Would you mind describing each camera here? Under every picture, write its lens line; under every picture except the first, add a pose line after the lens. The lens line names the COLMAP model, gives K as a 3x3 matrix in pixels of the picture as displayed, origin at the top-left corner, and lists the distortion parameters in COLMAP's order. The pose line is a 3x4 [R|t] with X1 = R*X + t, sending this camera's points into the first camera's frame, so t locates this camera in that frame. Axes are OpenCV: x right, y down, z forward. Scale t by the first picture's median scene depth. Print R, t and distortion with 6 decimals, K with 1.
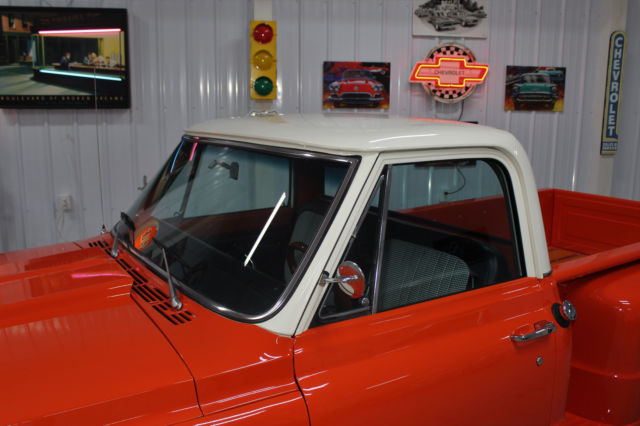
lens RADIAL K [[600.0, 0, 326.6], [0, 600.0, 216.3], [0, 0, 1]] dist [-0.074483, 0.000000]
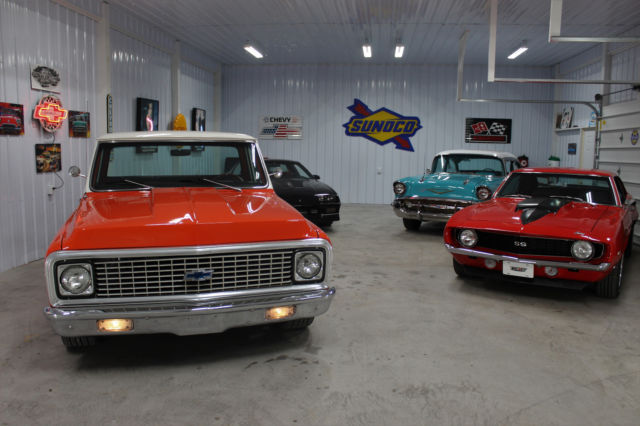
lens RADIAL K [[538.3, 0, 315.4], [0, 538.3, 210.1], [0, 0, 1]] dist [-0.100912, 0.060734]
pose [[0.264962, -0.117051, 0.957128, -1.006027], [0.179842, 0.981187, 0.070207, 0.045631], [-0.947339, 0.153529, 0.281028, -0.036968]]
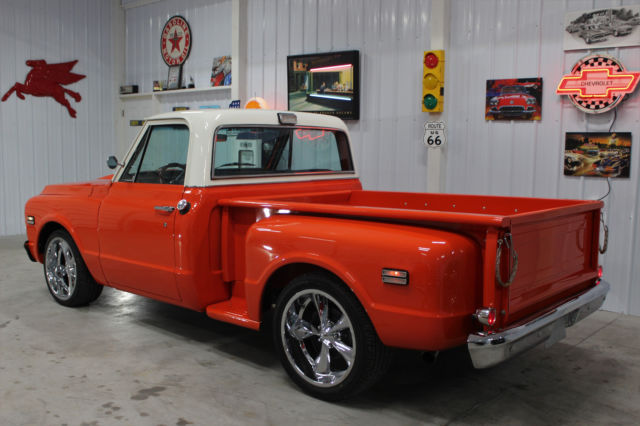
lens RADIAL K [[651.0, 0, 317.4], [0, 651.0, 217.2], [0, 0, 1]] dist [-0.075131, 0.000000]
pose [[0.639018, 0.096719, -0.763087, 0.764360], [-0.159460, 0.987169, -0.008413, 0.068374], [0.752482, 0.127058, 0.646241, -0.029353]]
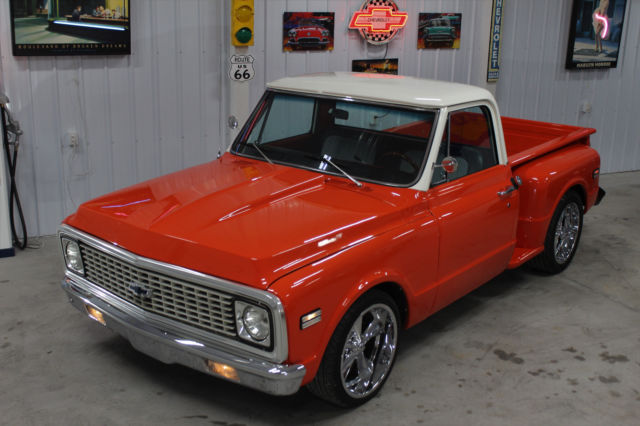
lens RADIAL K [[796.3, 0, 321.9], [0, 796.3, 214.0], [0, 0, 1]] dist [-0.031336, 0.000000]
pose [[0.948507, -0.073601, 0.308086, -0.453204], [0.044299, 0.993894, 0.101055, -0.011858], [-0.313643, -0.082203, 0.945976, -0.573091]]
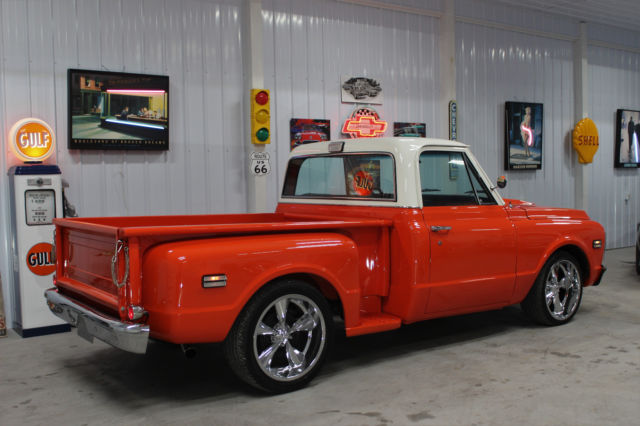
lens RADIAL K [[690.7, 0, 321.8], [0, 690.7, 212.9], [0, 0, 1]] dist [-0.065471, 0.000000]
pose [[0.890353, -0.049321, 0.452591, -0.688185], [0.113558, 0.986752, -0.115863, 0.160600], [-0.440880, 0.154554, 0.884159, -0.447906]]
